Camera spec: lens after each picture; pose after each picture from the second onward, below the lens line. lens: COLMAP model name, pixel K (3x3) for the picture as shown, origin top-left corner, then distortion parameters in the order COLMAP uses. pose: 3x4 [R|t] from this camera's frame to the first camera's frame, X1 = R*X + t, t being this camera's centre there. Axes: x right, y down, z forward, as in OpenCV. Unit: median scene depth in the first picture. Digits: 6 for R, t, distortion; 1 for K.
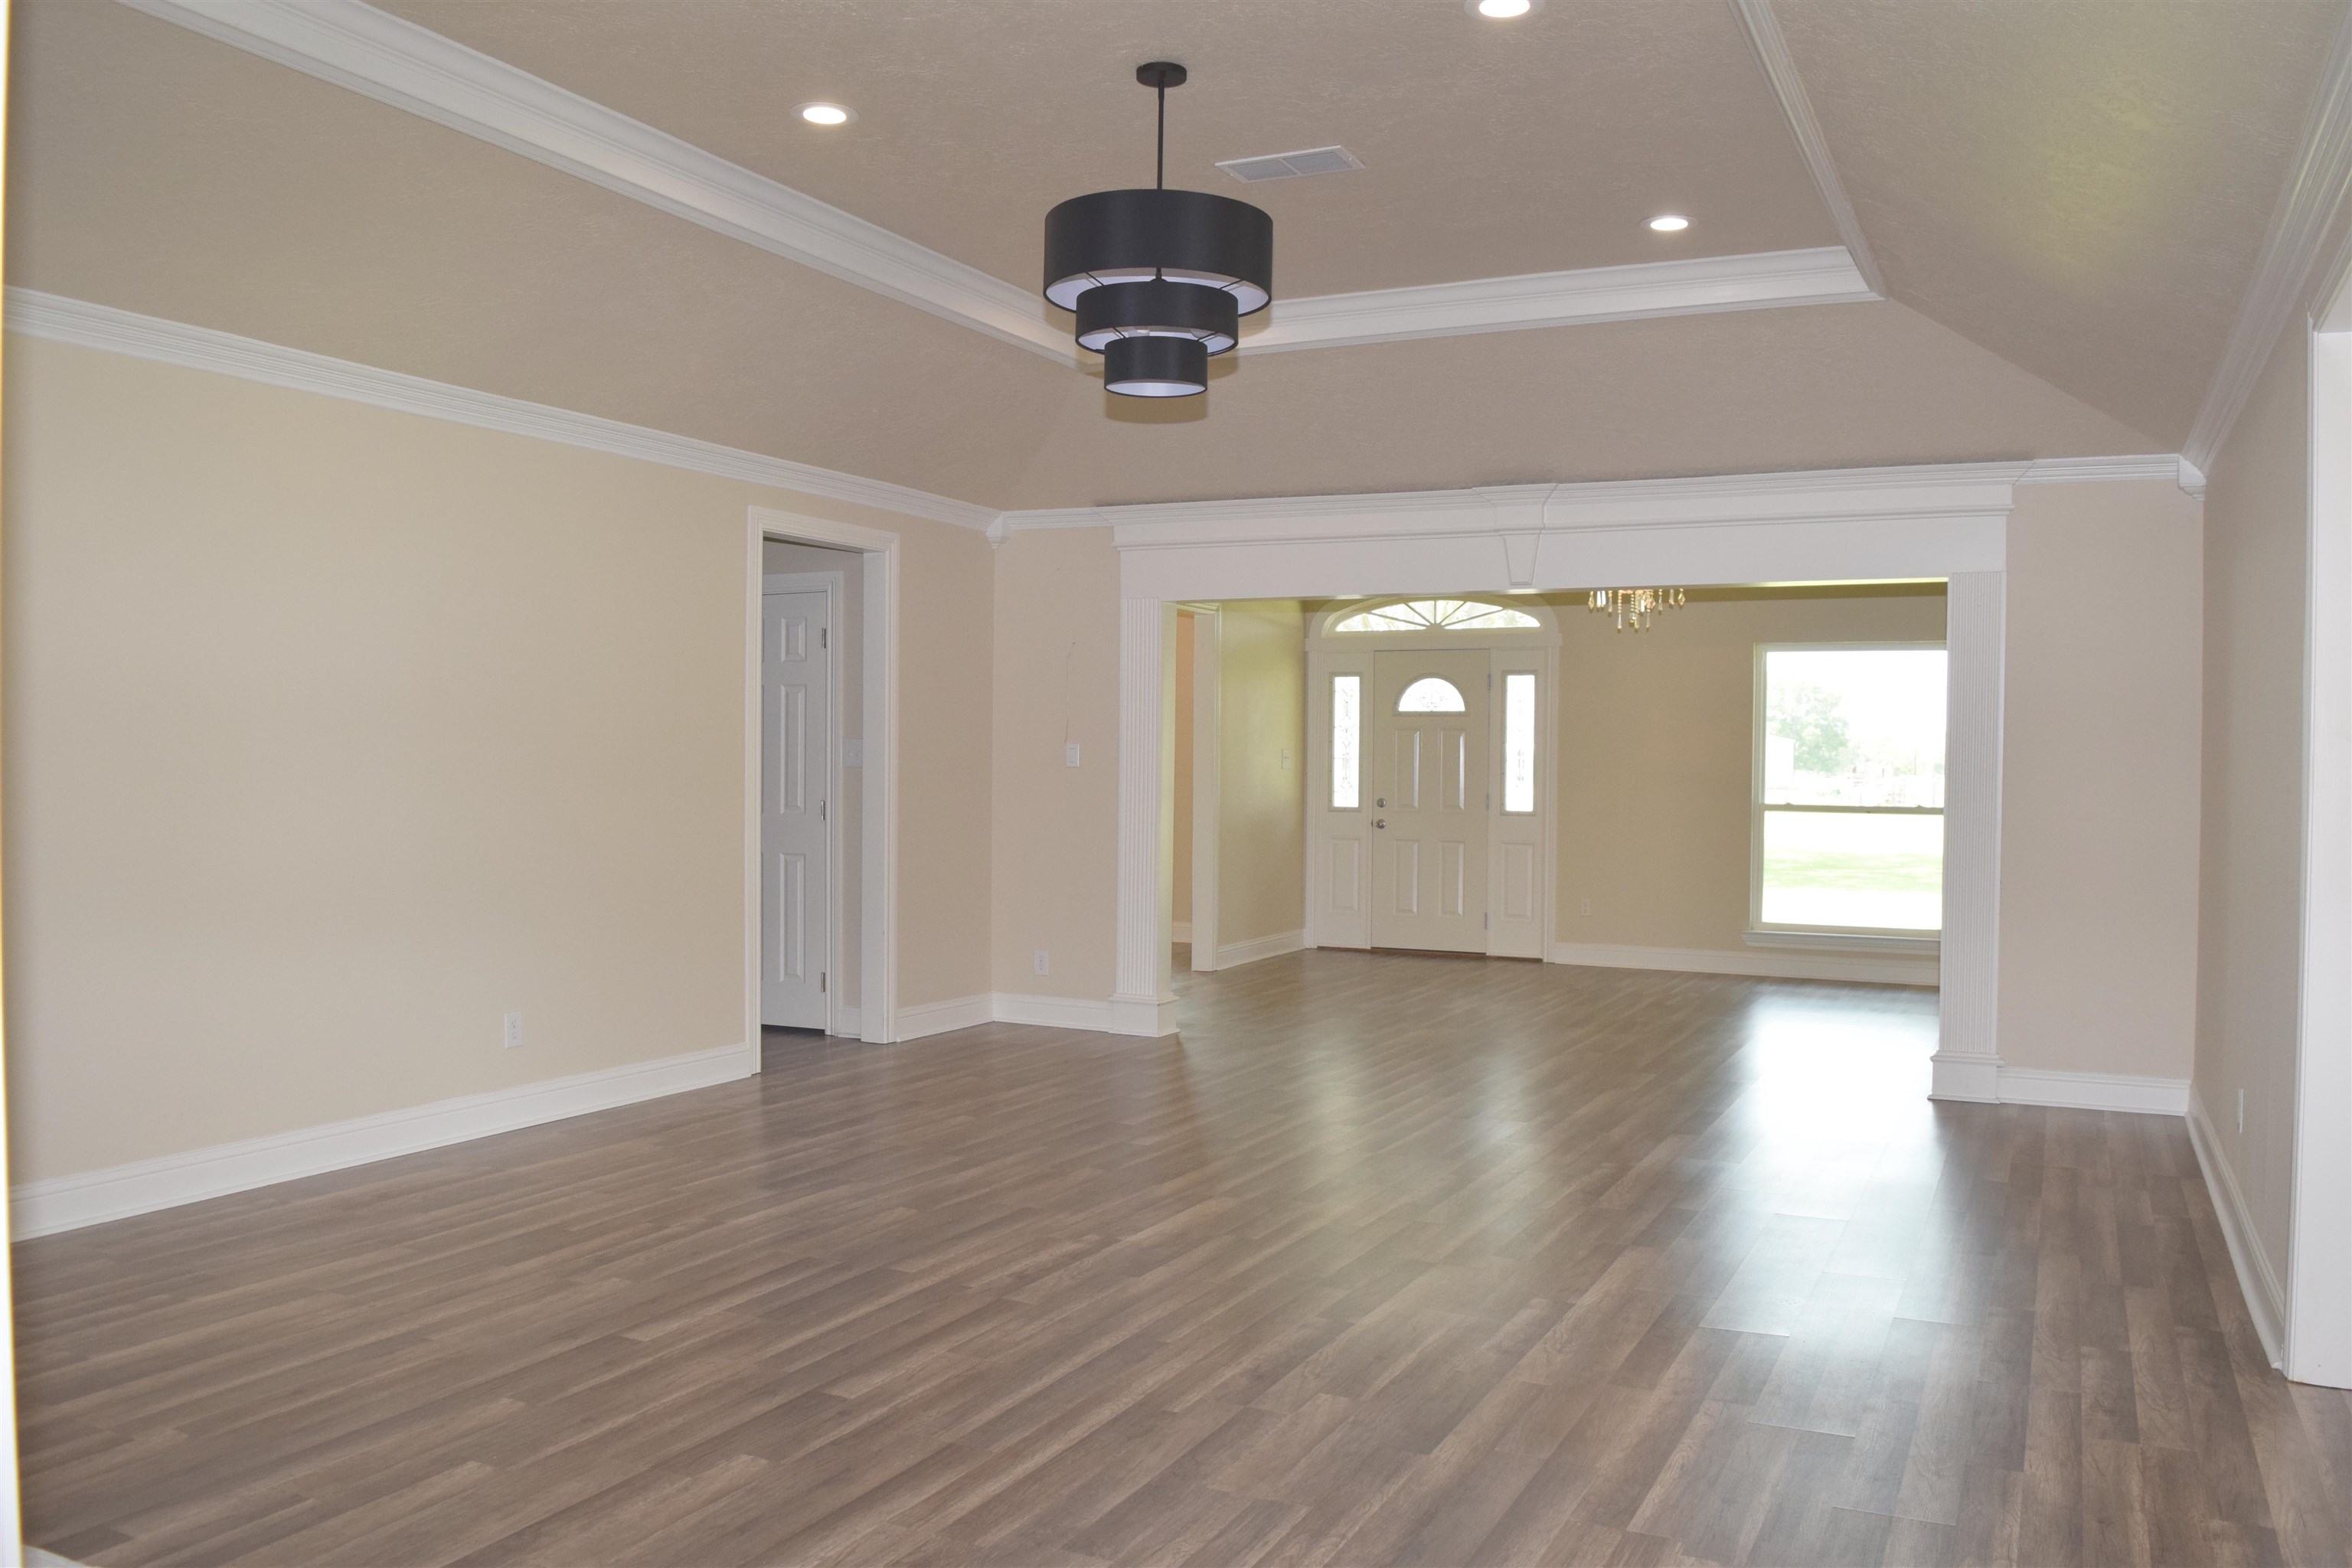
lens RADIAL K [[1840.6, 0, 1181.9], [0, 1840.6, 803.0], [0, 0, 1]] dist [-0.094541, 0.004533]
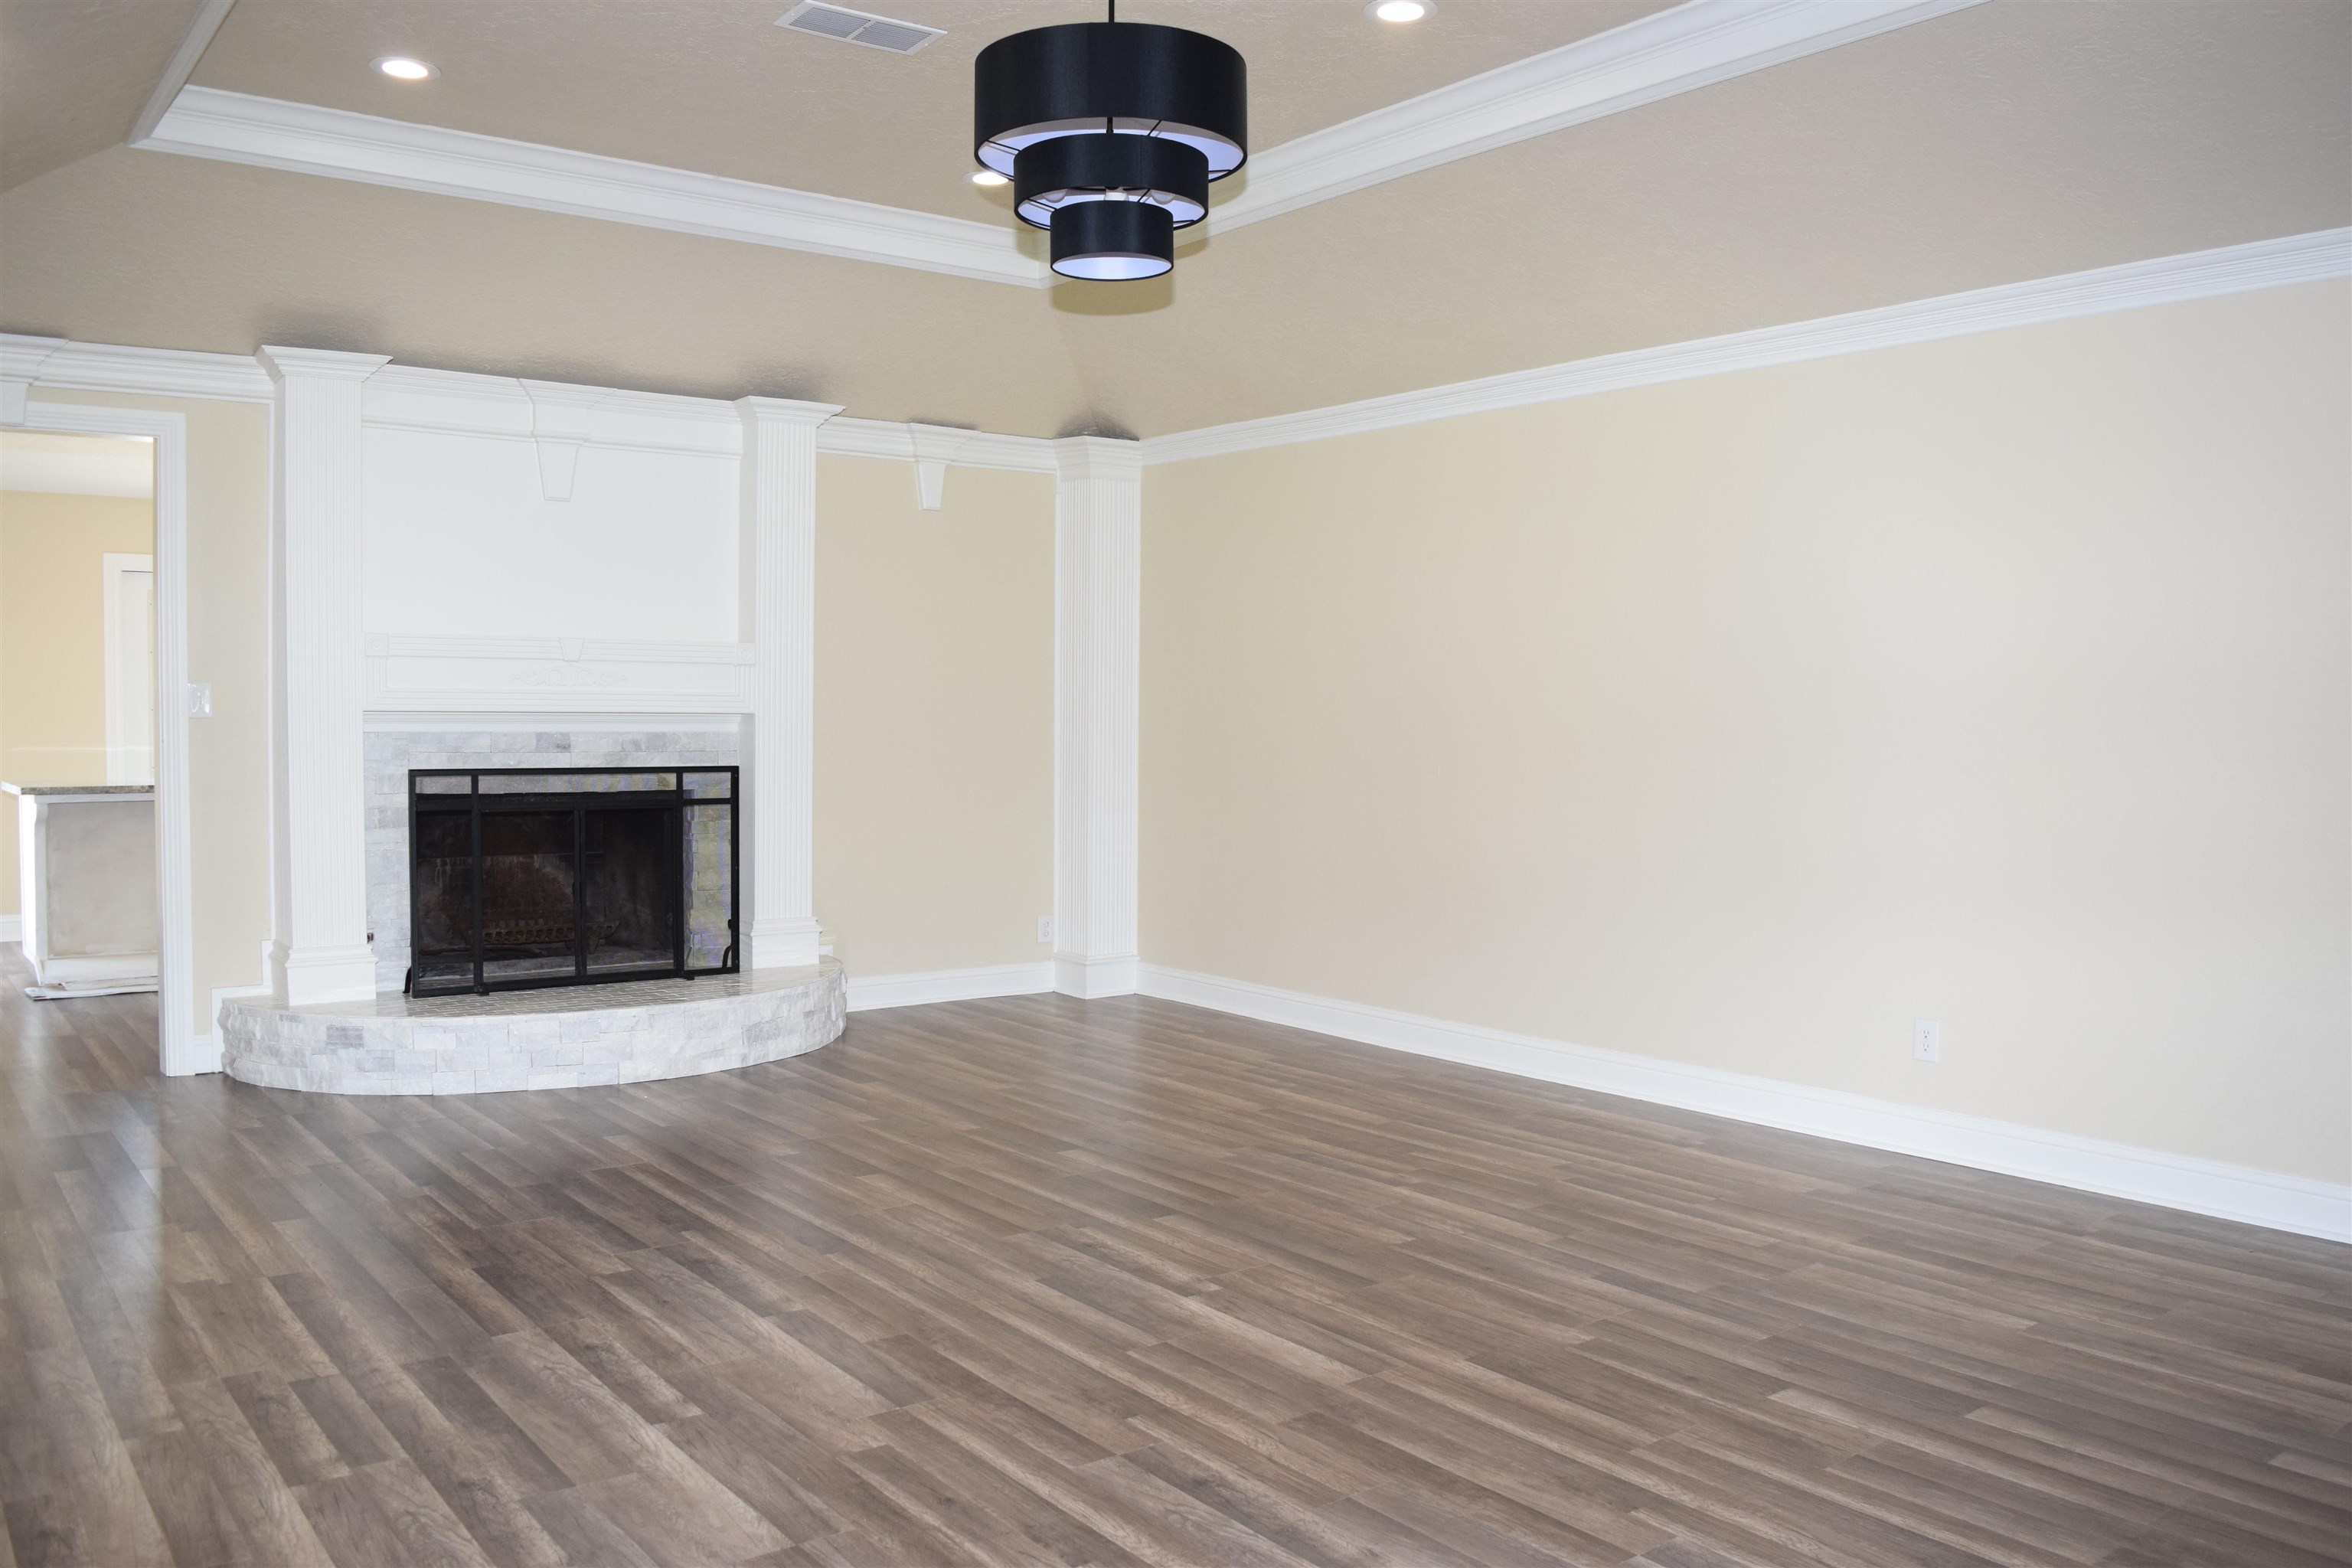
lens RADIAL K [[1840.6, 0, 1181.9], [0, 1840.6, 803.0], [0, 0, 1]] dist [-0.094541, 0.004533]
pose [[-0.443043, 0.031590, -0.895943, 0.813027], [-0.032514, 0.998155, 0.051273, -0.028343], [0.895910, 0.051847, -0.441199, 1.576328]]
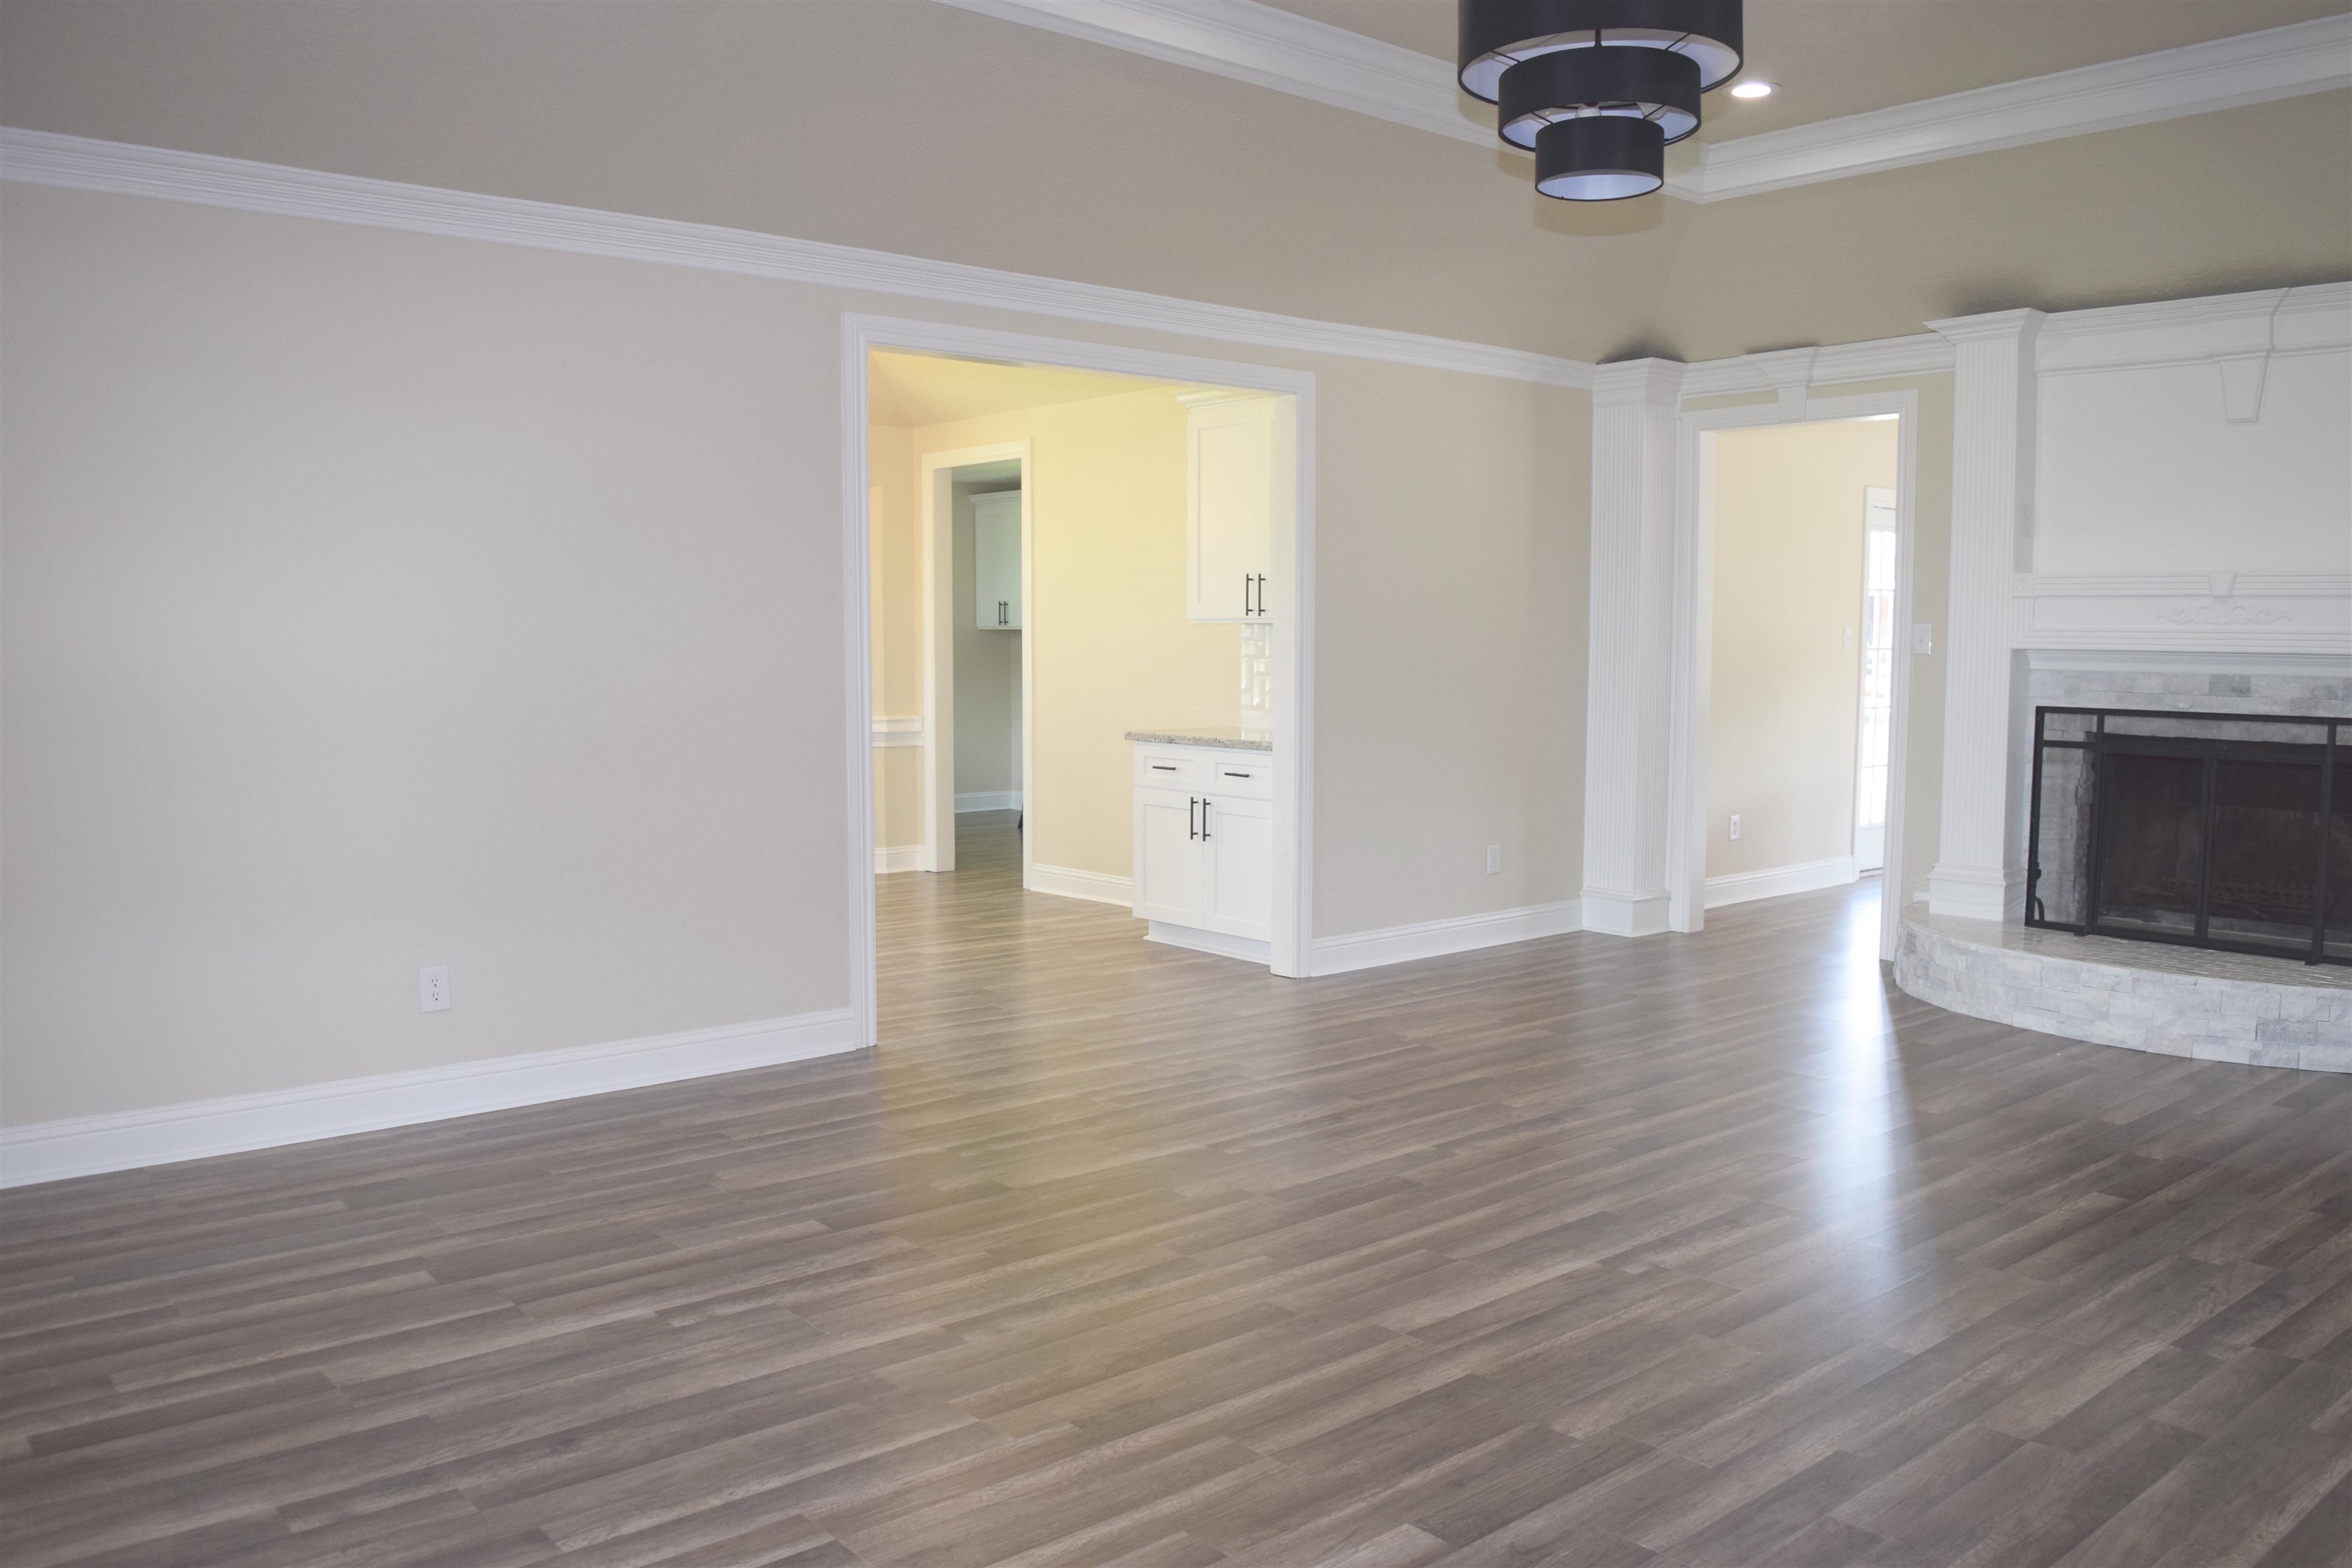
lens RADIAL K [[1840.6, 0, 1181.9], [0, 1840.6, 803.0], [0, 0, 1]] dist [-0.094541, 0.004533]
pose [[-0.918825, -0.048083, 0.391725, -0.191978], [-0.003340, 0.993463, 0.114109, -0.049701], [-0.394651, 0.103537, -0.912979, 2.051559]]
